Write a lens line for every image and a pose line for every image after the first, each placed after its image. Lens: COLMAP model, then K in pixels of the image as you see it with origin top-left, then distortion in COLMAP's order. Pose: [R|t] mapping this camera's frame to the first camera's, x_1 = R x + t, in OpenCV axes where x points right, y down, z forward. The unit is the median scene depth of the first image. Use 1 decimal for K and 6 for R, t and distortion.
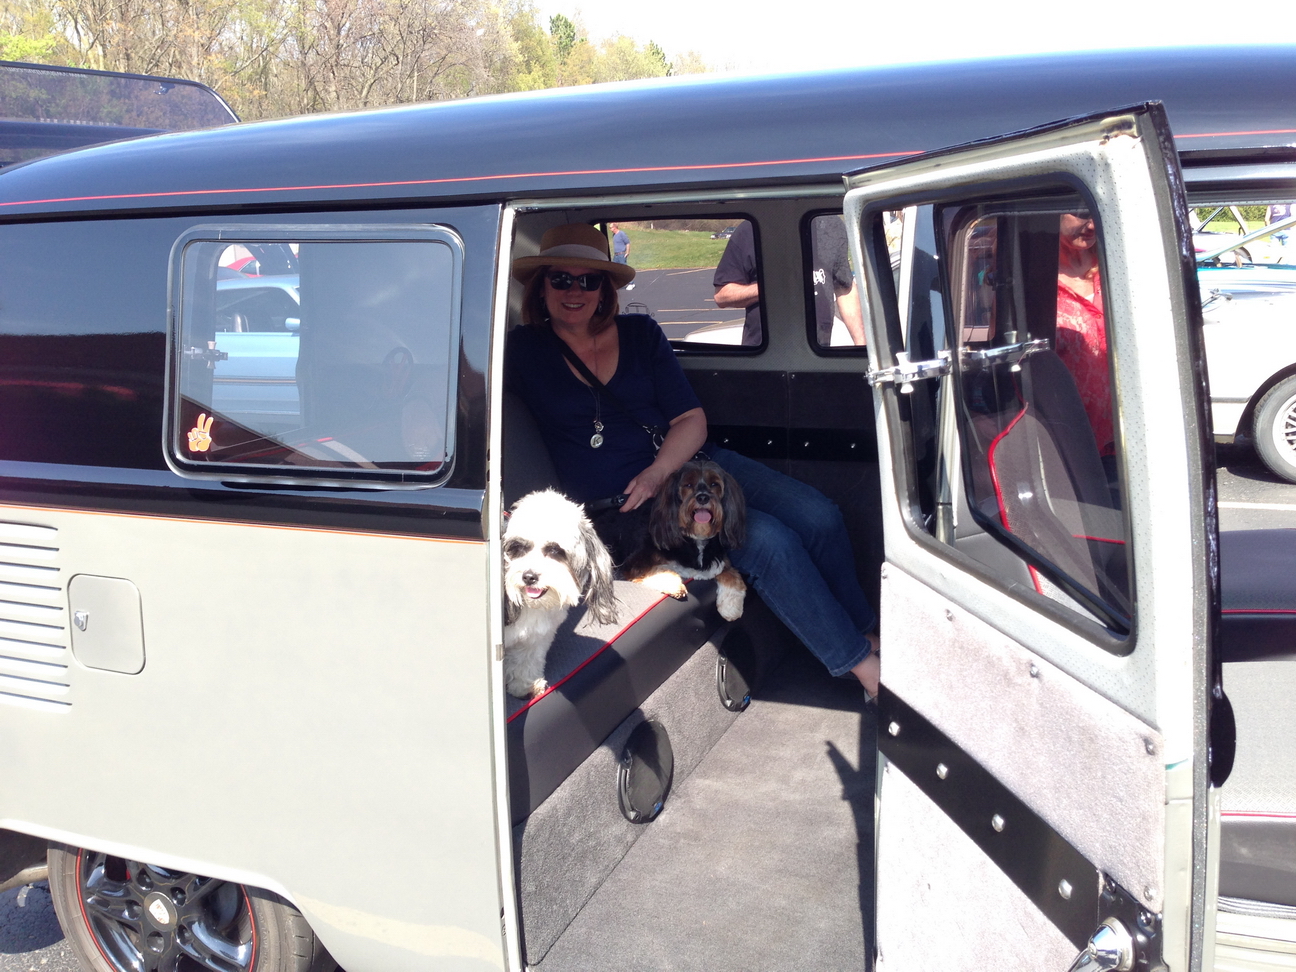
lens RADIAL K [[1199.0, 0, 649.4], [0, 1199.0, 481.4], [0, 0, 1]] dist [0.032017, 0.000000]
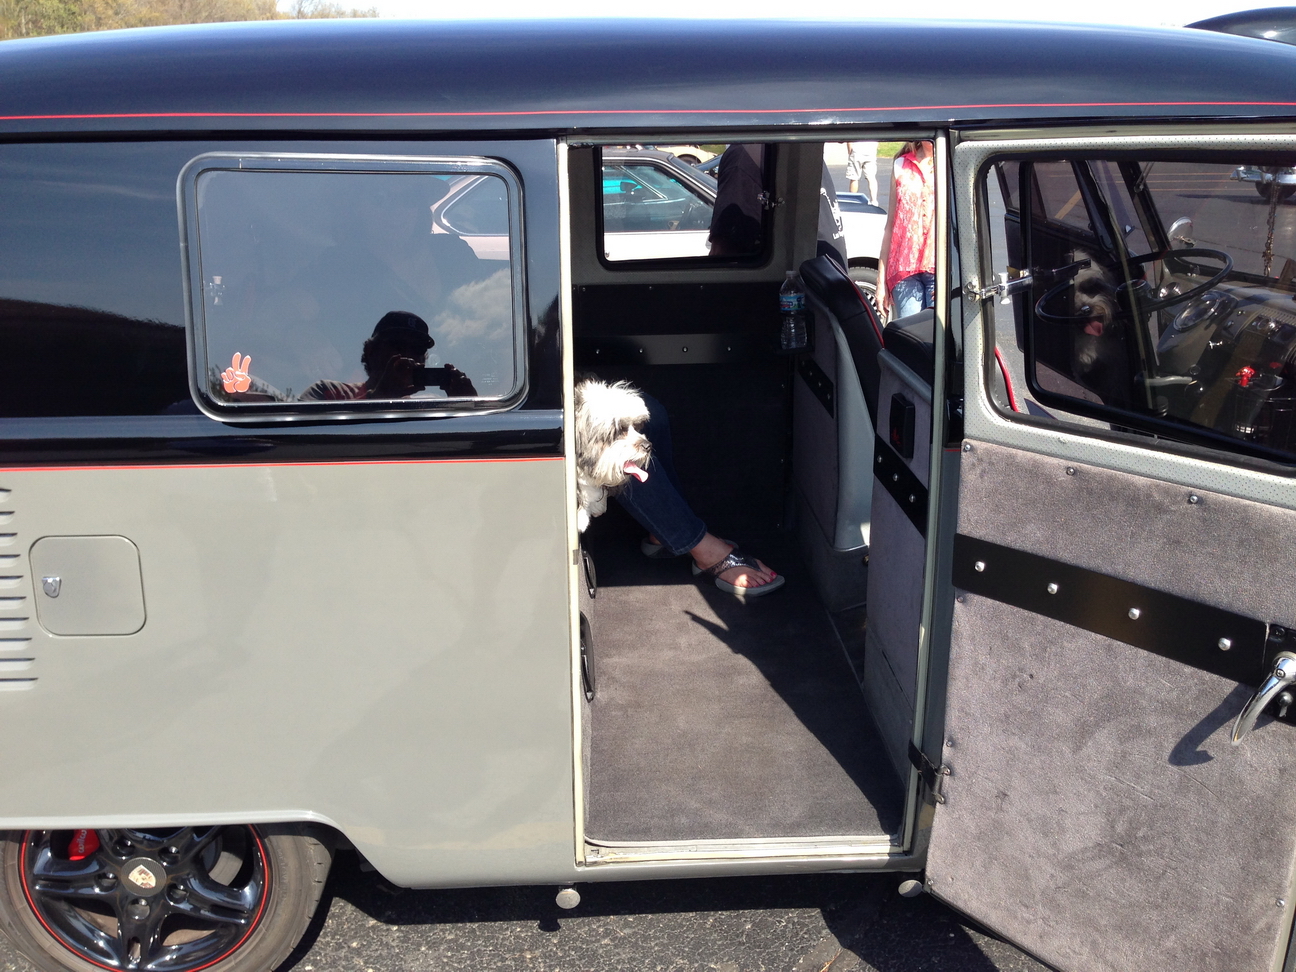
lens RADIAL K [[1199.0, 0, 635.9], [0, 1199.0, 484.6], [0, 0, 1]] dist [0.032017, 0.000000]
pose [[0.909273, -0.101263, 0.403693, -0.439752], [0.067219, 0.992946, 0.097668, -0.022158], [-0.410735, -0.061671, 0.909666, -0.013816]]
